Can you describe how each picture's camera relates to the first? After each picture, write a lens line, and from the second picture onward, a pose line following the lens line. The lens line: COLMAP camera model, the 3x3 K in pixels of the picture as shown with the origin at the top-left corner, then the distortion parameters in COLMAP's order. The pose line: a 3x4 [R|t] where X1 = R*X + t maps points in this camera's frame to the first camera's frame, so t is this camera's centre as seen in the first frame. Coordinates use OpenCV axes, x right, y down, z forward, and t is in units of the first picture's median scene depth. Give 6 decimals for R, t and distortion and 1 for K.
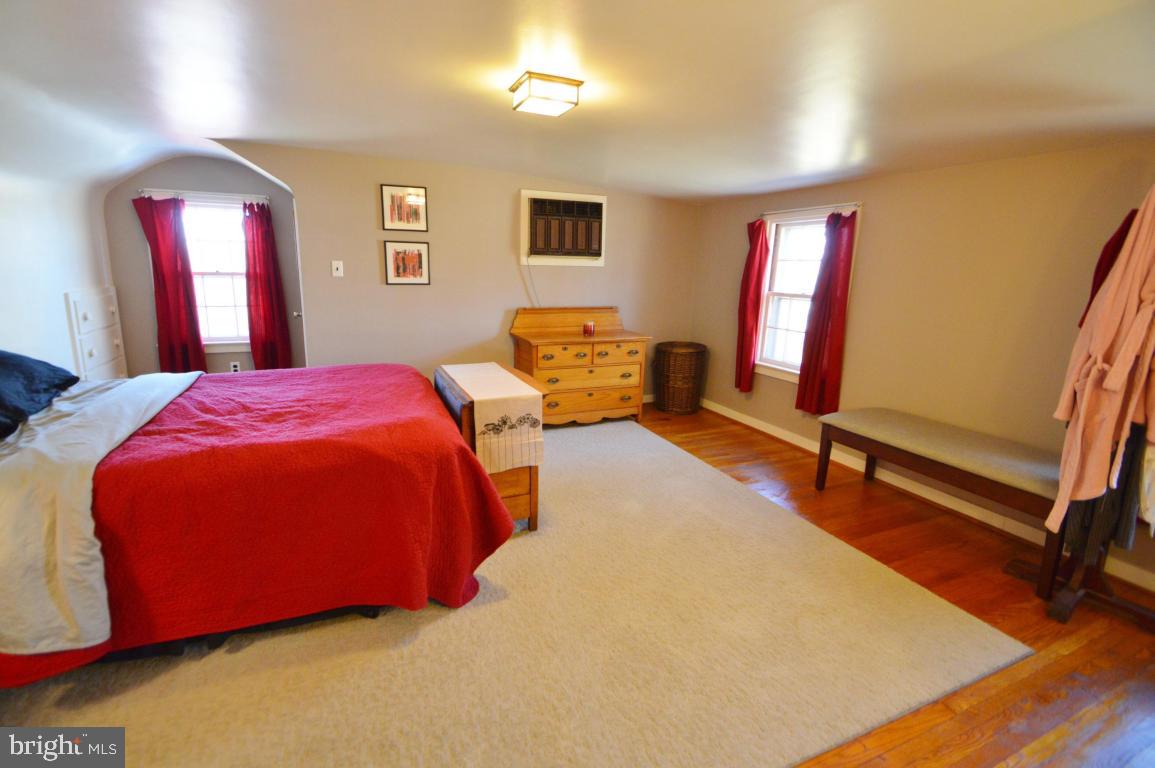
lens RADIAL K [[509.5, 0, 556.1], [0, 509.5, 365.9], [0, 0, 1]] dist [0.011004, -0.014657]
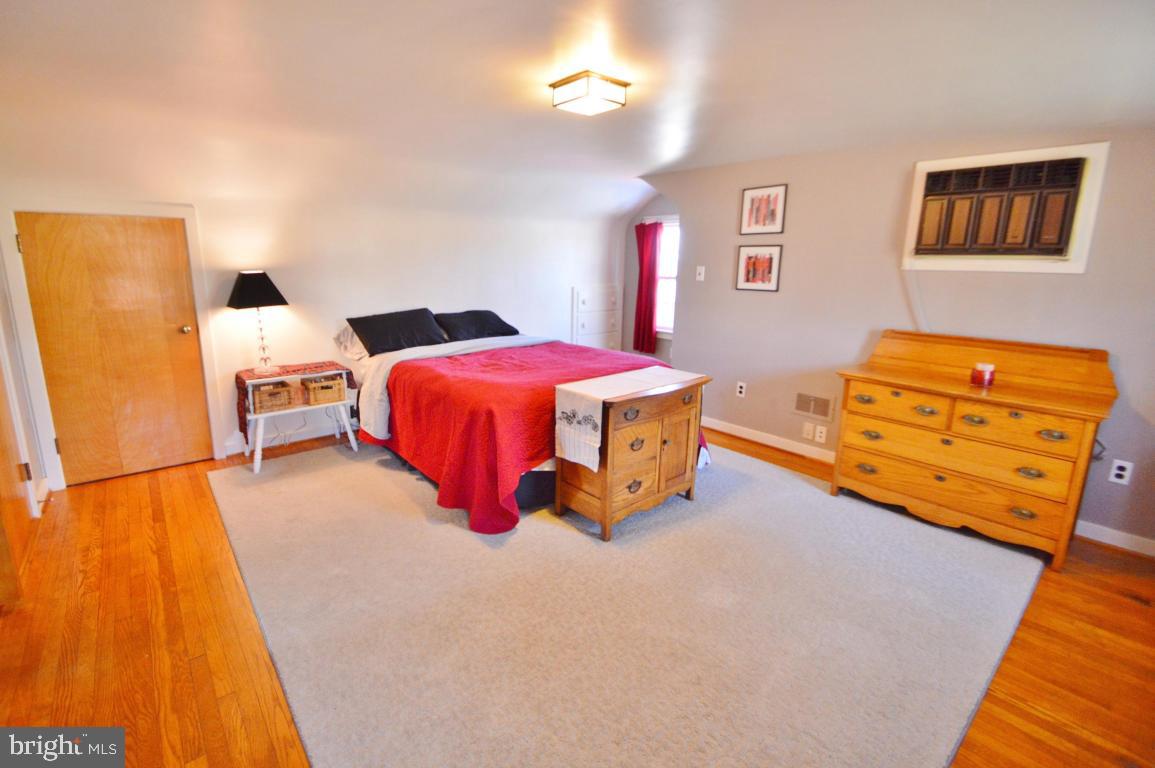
lens RADIAL K [[509.5, 0, 556.1], [0, 509.5, 365.9], [0, 0, 1]] dist [0.011004, -0.014657]
pose [[0.299157, 0.173434, -0.938310, 0.500440], [-0.191488, 0.974251, 0.119026, -0.062866], [0.934793, 0.144068, 0.324665, 0.354418]]
